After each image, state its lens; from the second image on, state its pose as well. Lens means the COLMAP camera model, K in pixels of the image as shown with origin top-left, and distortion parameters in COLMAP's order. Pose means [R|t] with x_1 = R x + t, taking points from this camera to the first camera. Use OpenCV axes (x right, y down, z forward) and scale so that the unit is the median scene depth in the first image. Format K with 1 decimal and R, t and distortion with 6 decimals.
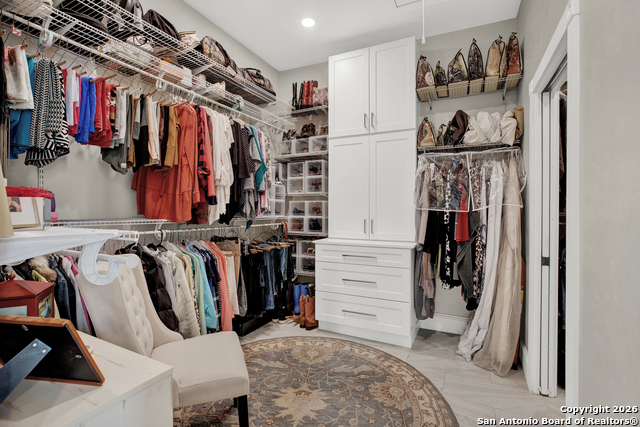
lens RADIAL K [[299.1, 0, 320.0], [0, 299.1, 213.5], [0, 0, 1]] dist [-0.026901, 0.008051]
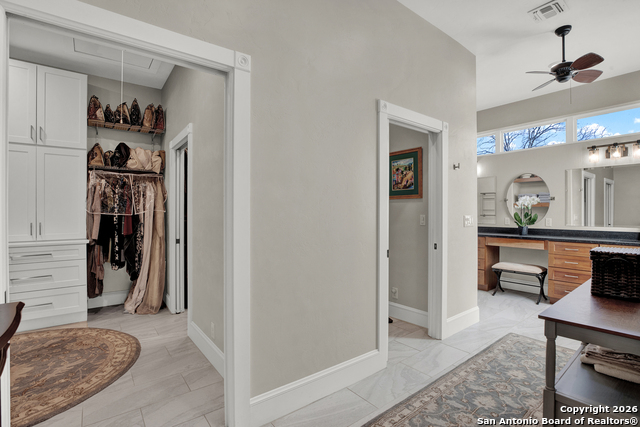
lens RADIAL K [[299.1, 0, 320.0], [0, 299.1, 213.5], [0, 0, 1]] dist [-0.026901, 0.008051]
pose [[0.445004, -0.011895, 0.895450, -0.407669], [-0.001814, 0.999898, 0.014184, -0.035665], [-0.895527, -0.007937, 0.444937, -0.506878]]
